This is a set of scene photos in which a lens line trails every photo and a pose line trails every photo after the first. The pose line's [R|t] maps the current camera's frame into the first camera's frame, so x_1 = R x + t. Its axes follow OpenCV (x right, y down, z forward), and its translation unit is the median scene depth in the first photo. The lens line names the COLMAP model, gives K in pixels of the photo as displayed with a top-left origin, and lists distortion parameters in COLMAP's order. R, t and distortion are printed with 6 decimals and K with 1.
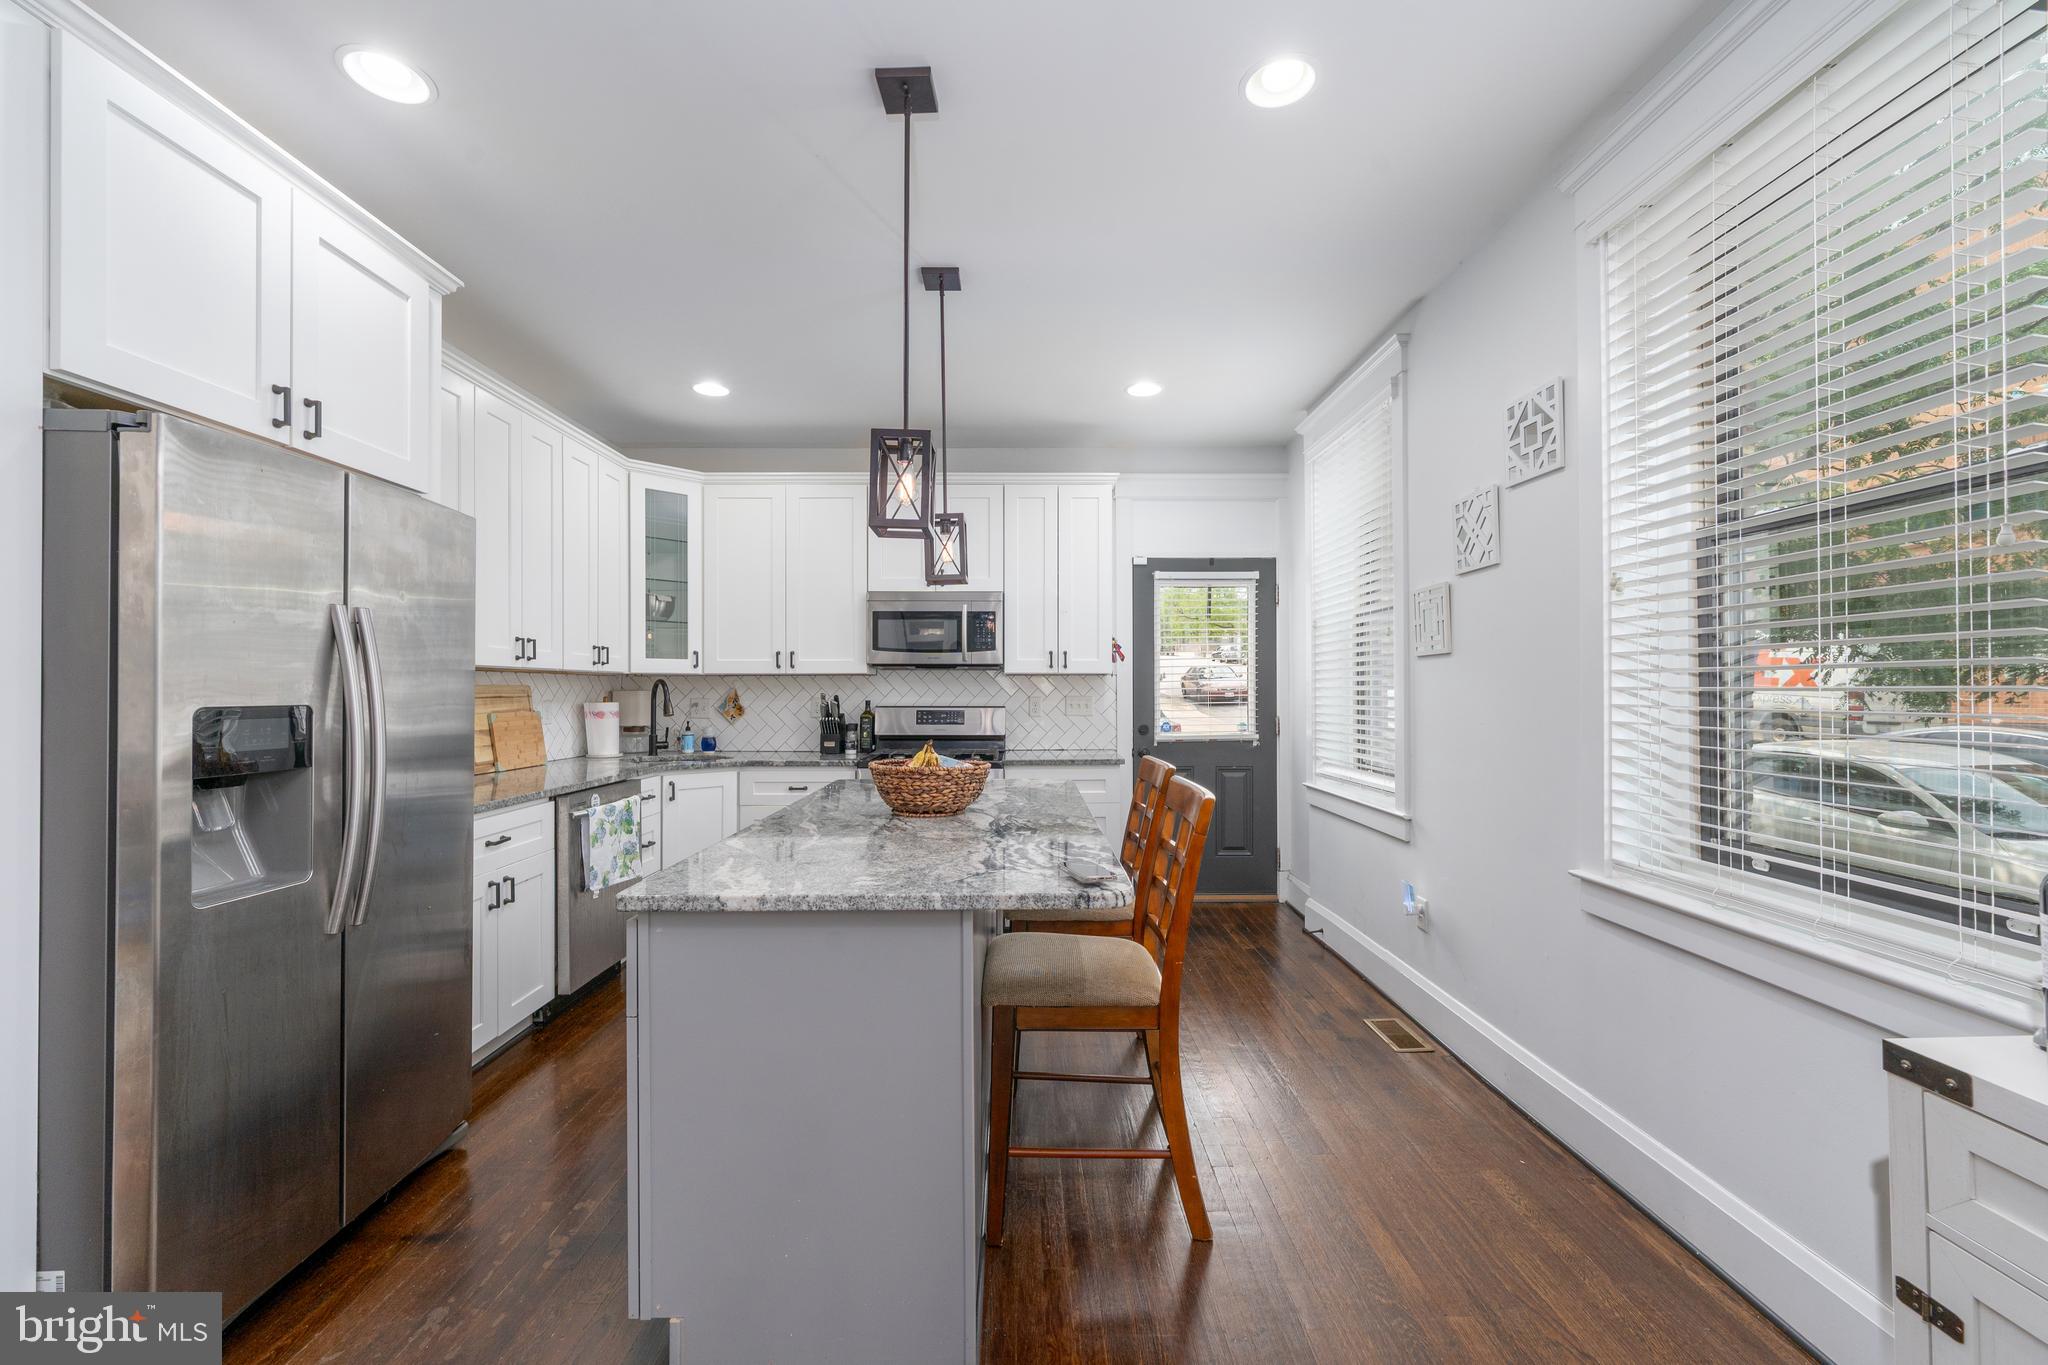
lens RADIAL K [[862.0, 0, 1056.4], [0, 862.0, 677.4], [0, 0, 1]] dist [0.007894, -0.003151]
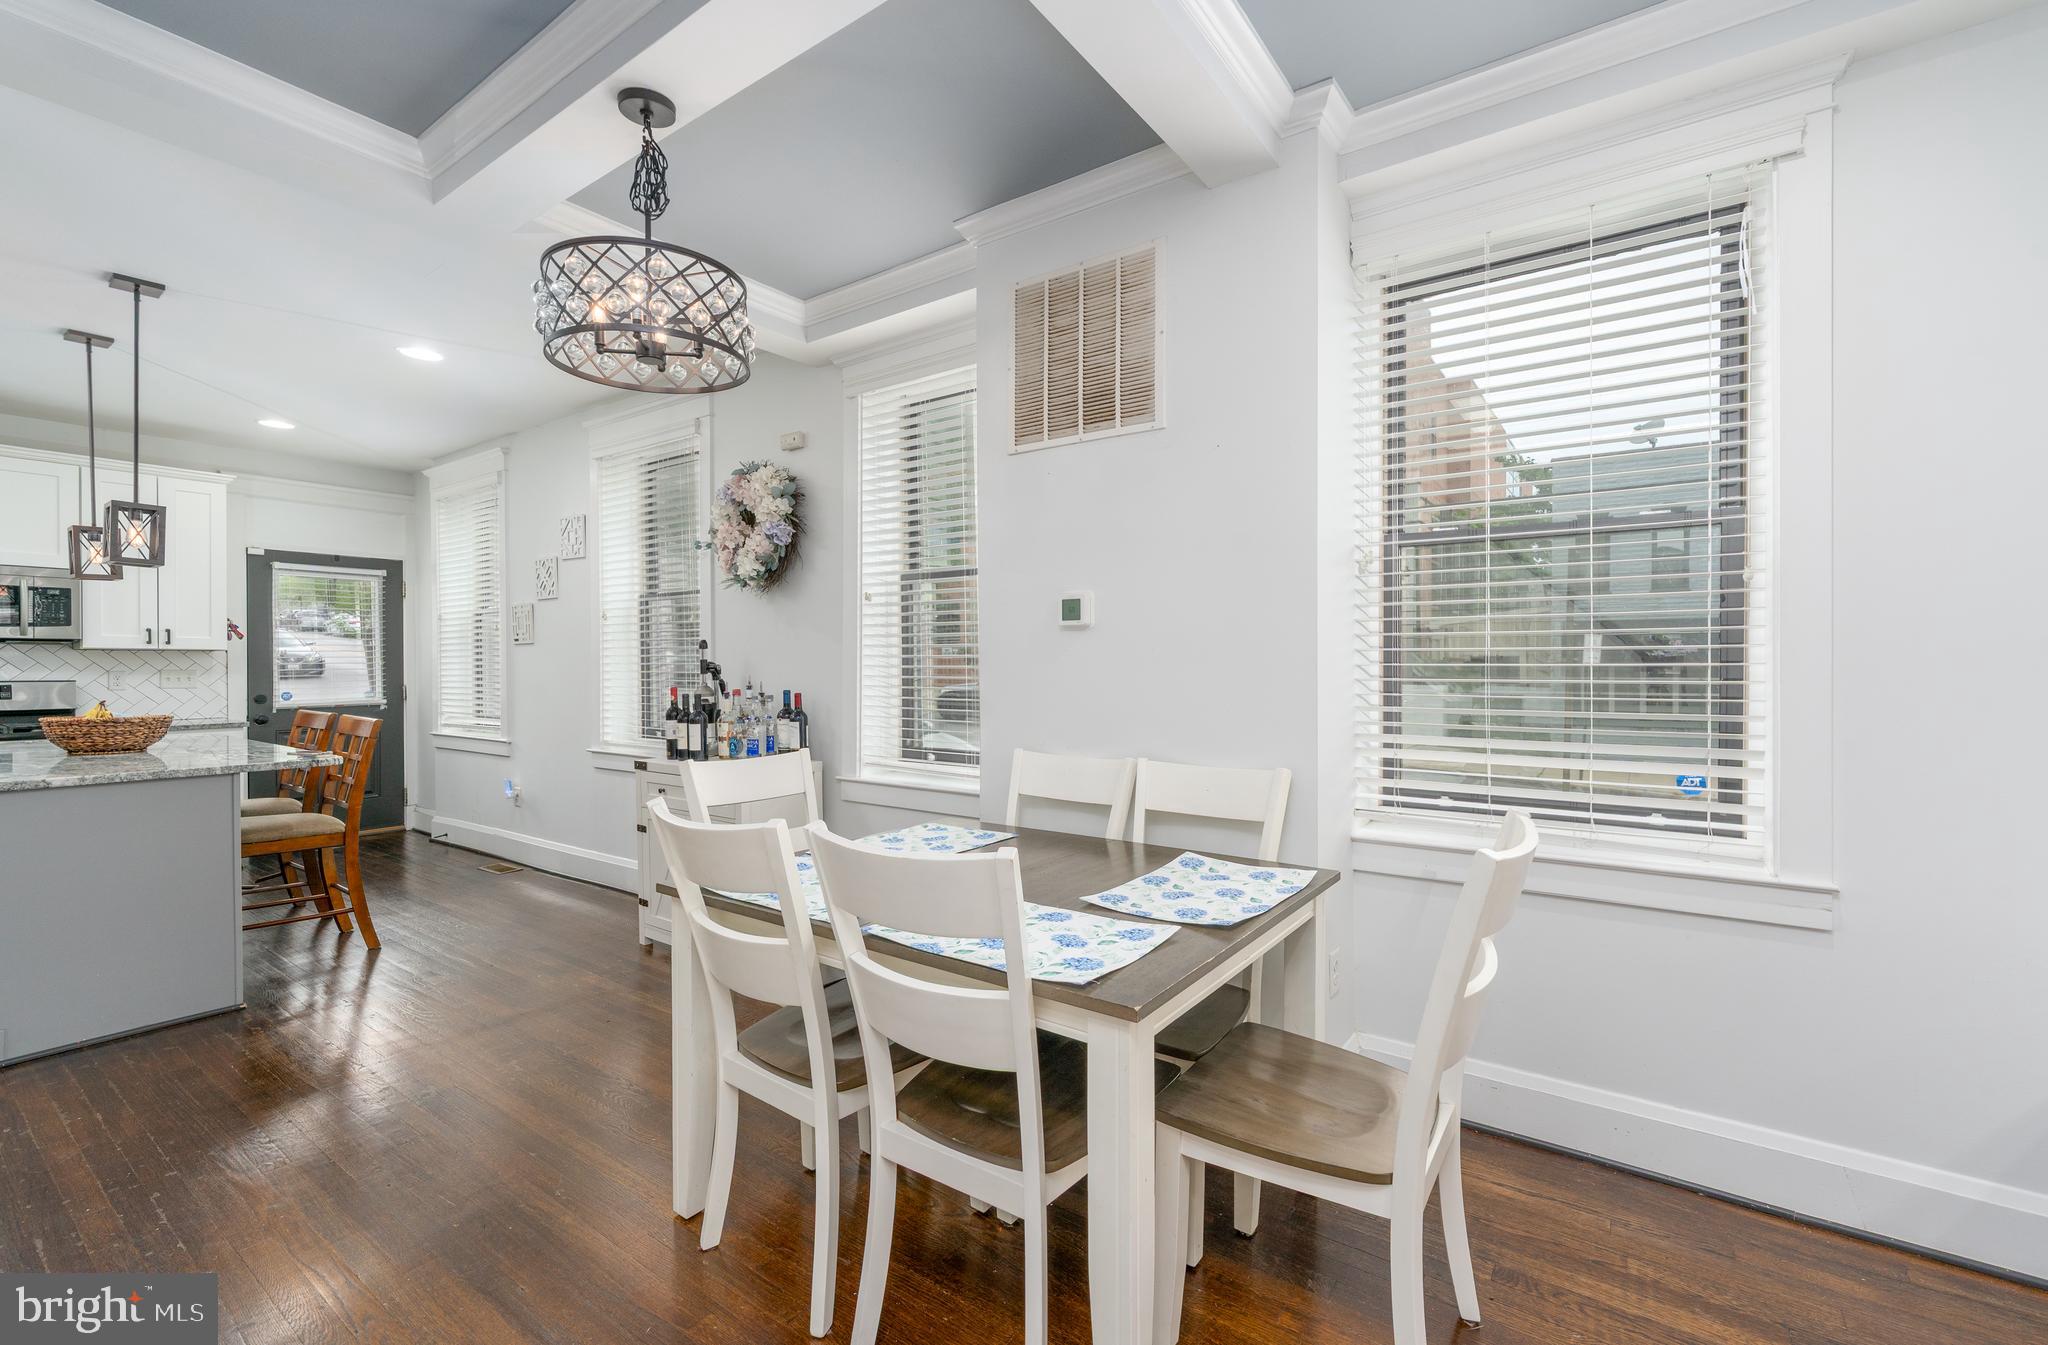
lens RADIAL K [[846.1, 0, 1076.5], [0, 846.1, 670.3], [0, 0, 1]] dist [0.011115, 0.000207]
pose [[0.592429, -0.004612, 0.805609, -0.219600], [-0.010608, 0.999852, 0.013526, -0.005419], [-0.805553, -0.016559, 0.592293, -0.707865]]
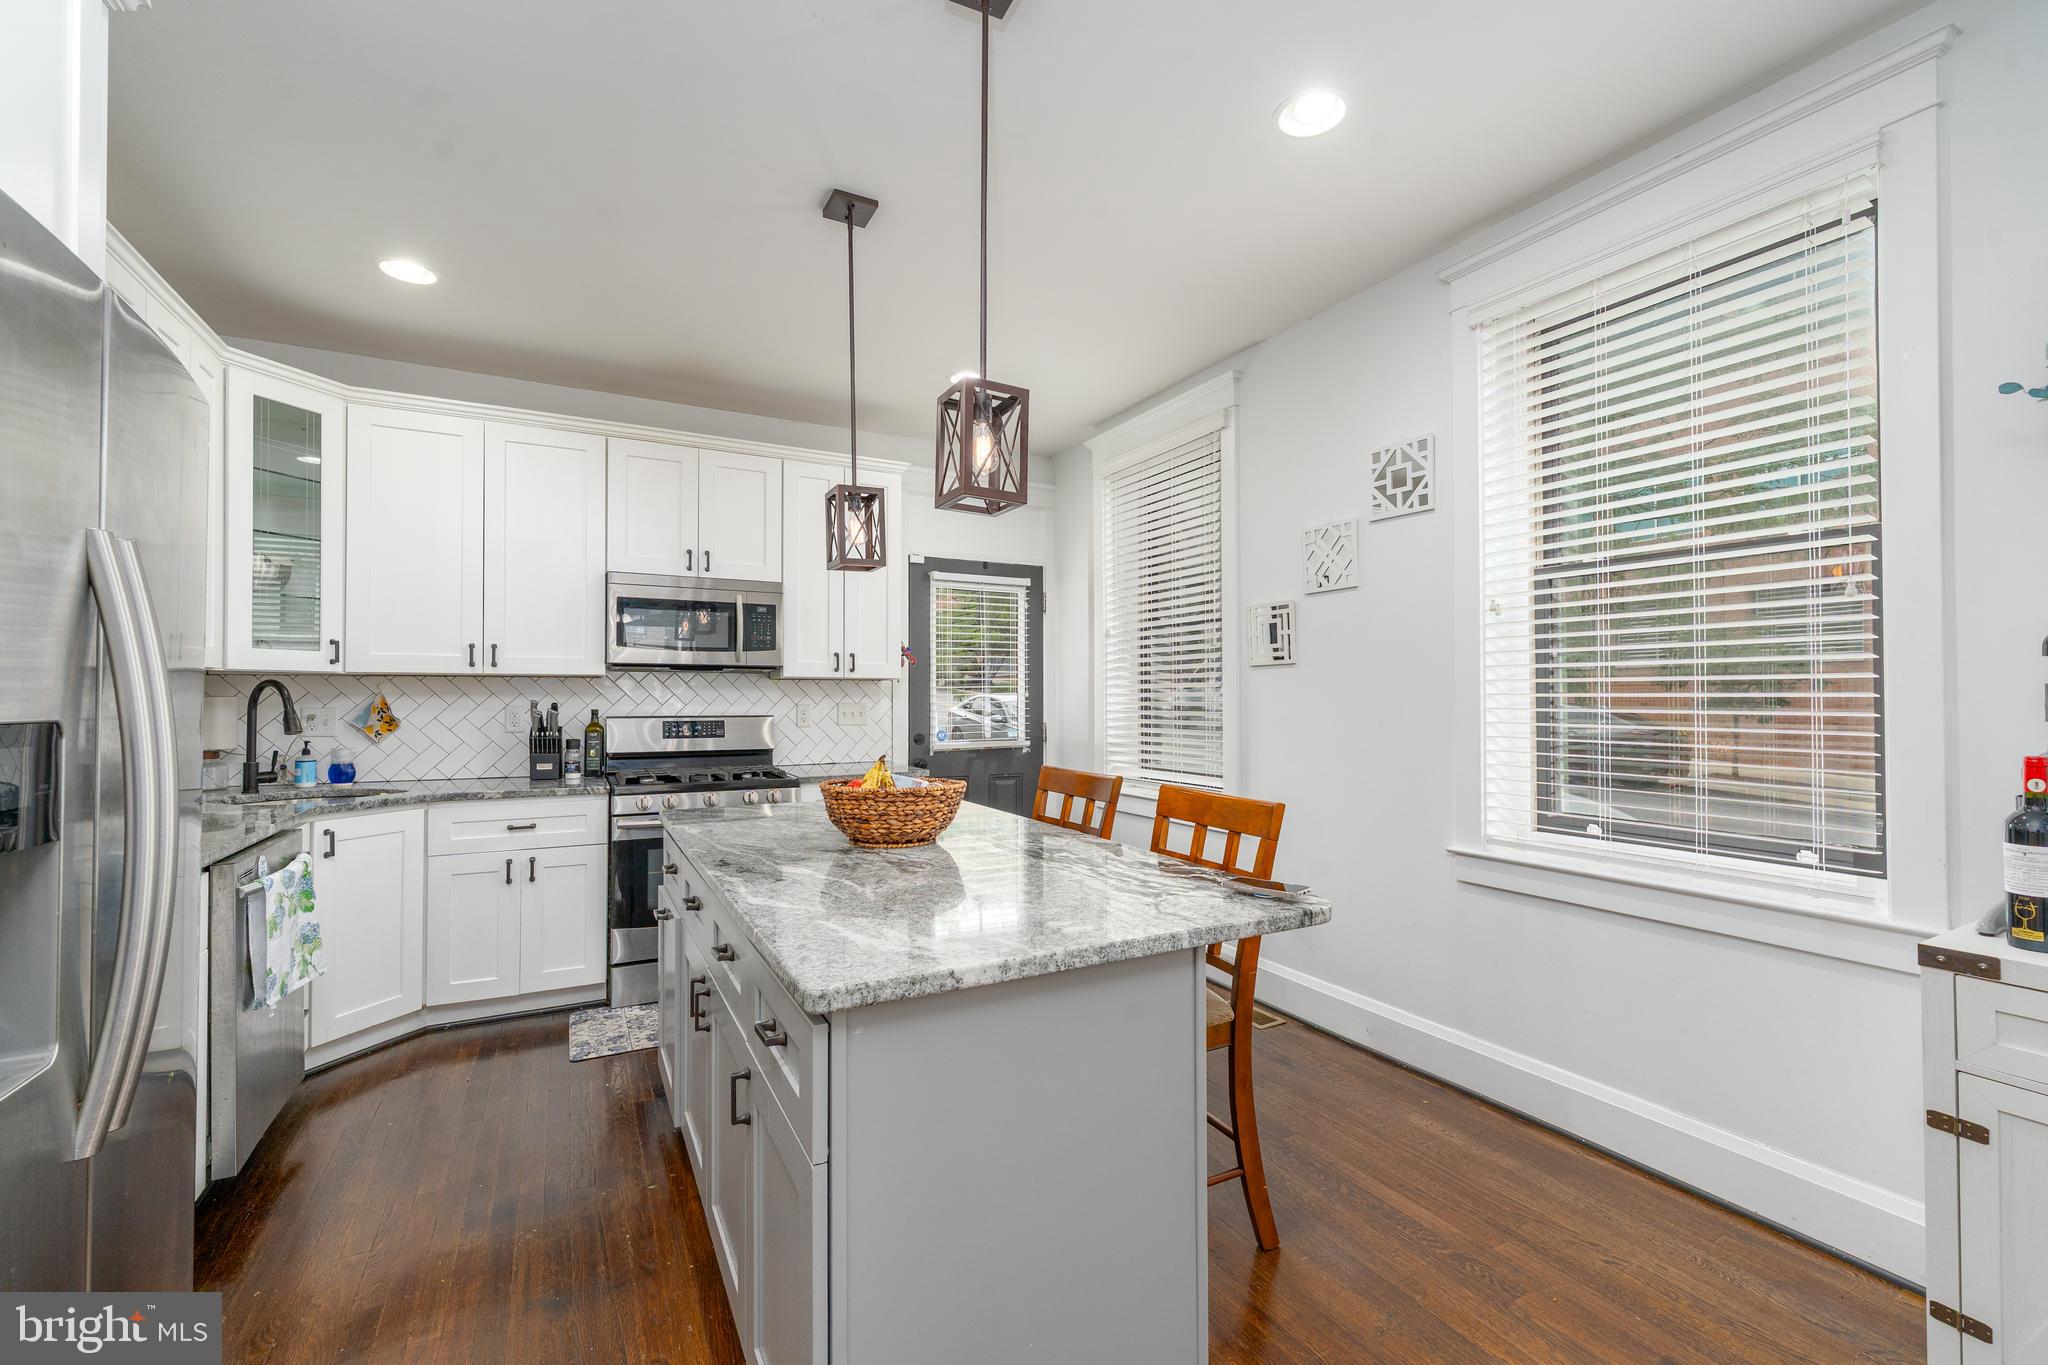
lens RADIAL K [[862.0, 0, 1069.2], [0, 862.0, 681.6], [0, 0, 1]] dist [0.007894, -0.003151]
pose [[0.879216, 0.009014, 0.476338, -0.258760], [-0.007202, 0.999958, -0.005628, 0.003162], [-0.476369, 0.001518, 0.879244, 0.117247]]
